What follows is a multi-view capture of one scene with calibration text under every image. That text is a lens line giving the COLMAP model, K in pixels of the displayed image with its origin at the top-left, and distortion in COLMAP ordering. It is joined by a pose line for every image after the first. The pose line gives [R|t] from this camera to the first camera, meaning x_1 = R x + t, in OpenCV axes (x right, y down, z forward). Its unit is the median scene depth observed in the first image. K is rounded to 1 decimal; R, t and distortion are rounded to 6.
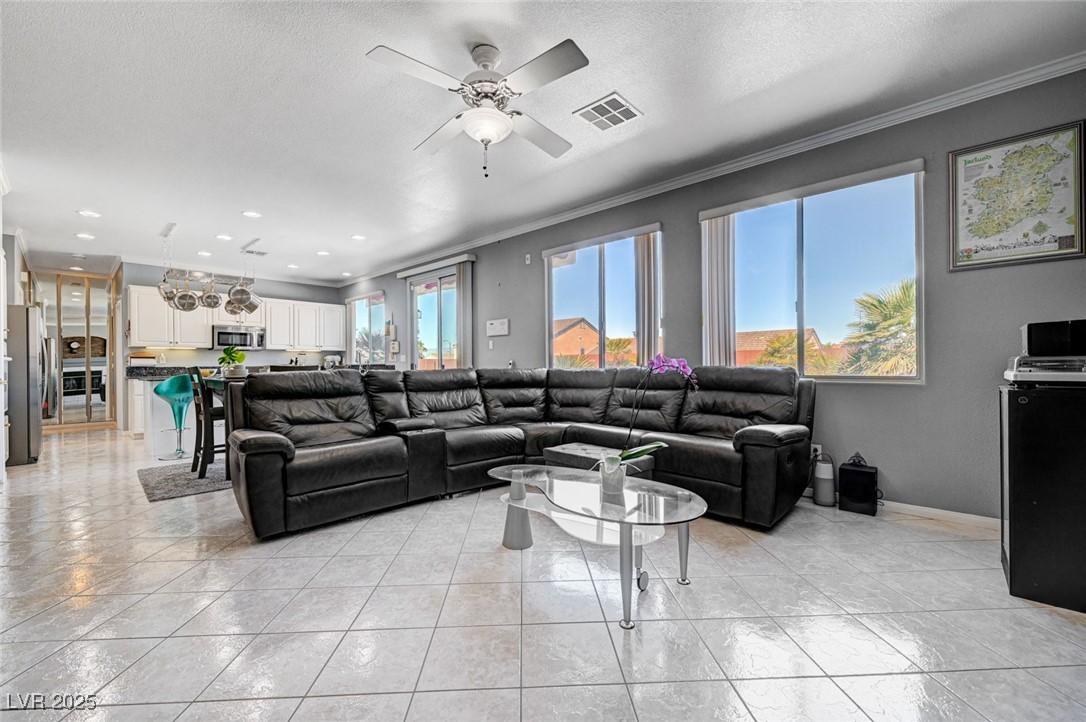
lens RADIAL K [[441.2, 0, 543.0], [0, 441.2, 361.0], [0, 0, 1]] dist [0.000069, -0.000288]
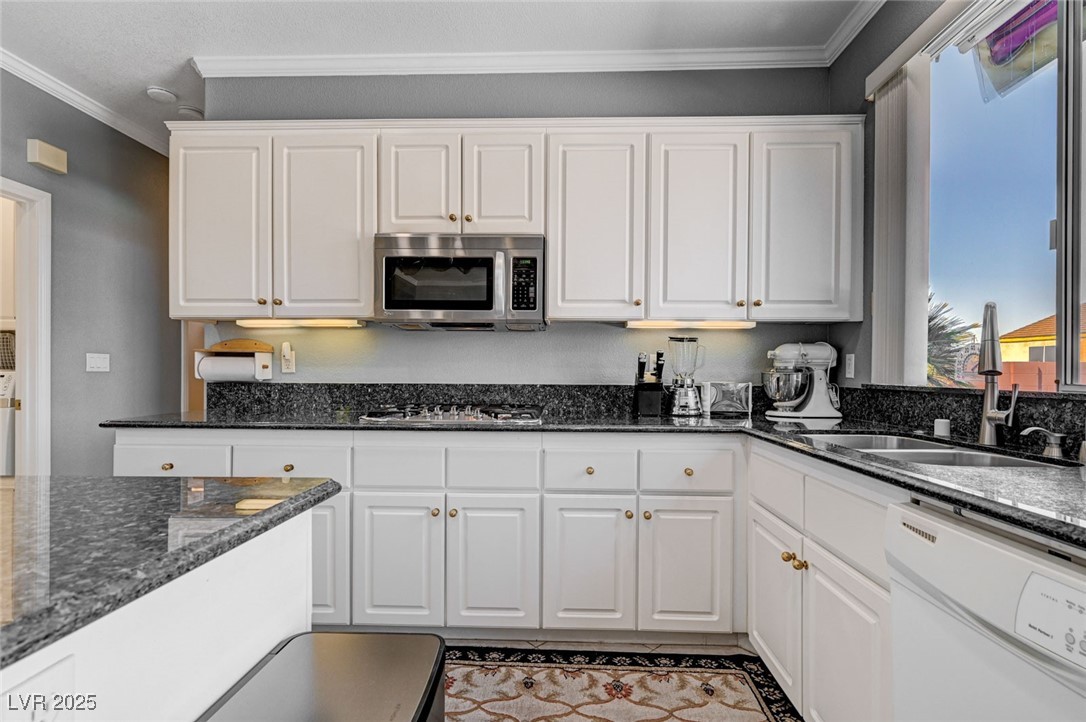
lens RADIAL K [[521.5, 0, 546.3], [0, 521.5, 372.2], [0, 0, 1]] dist [-0.001788, 0.000224]
pose [[0.659494, 0.012016, -0.751613, -0.407390], [-0.005478, 0.999922, 0.011180, 0.000077], [0.751690, -0.003256, 0.659509, 0.813219]]
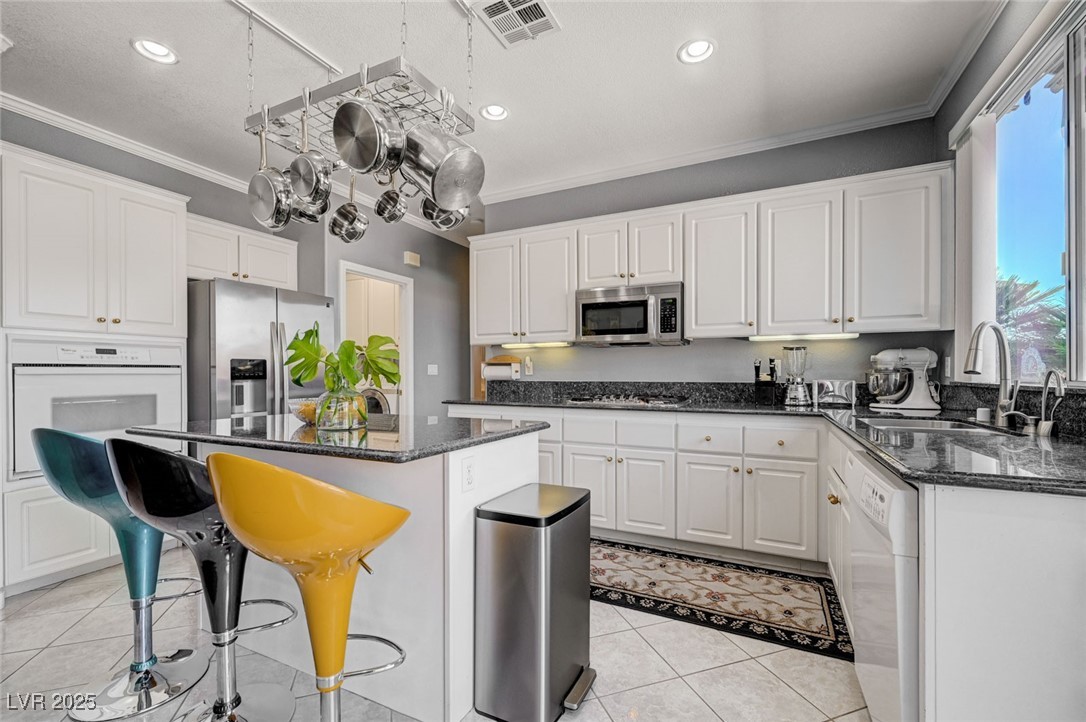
lens RADIAL K [[457.2, 0, 546.4], [0, 457.2, 373.1], [0, 0, 1]] dist [0.000065, 0.000048]
pose [[0.293222, 0.006942, -0.956019, -0.292099], [0.005770, 0.999943, 0.009030, -0.001269], [0.956027, -0.008165, 0.293165, 0.782894]]
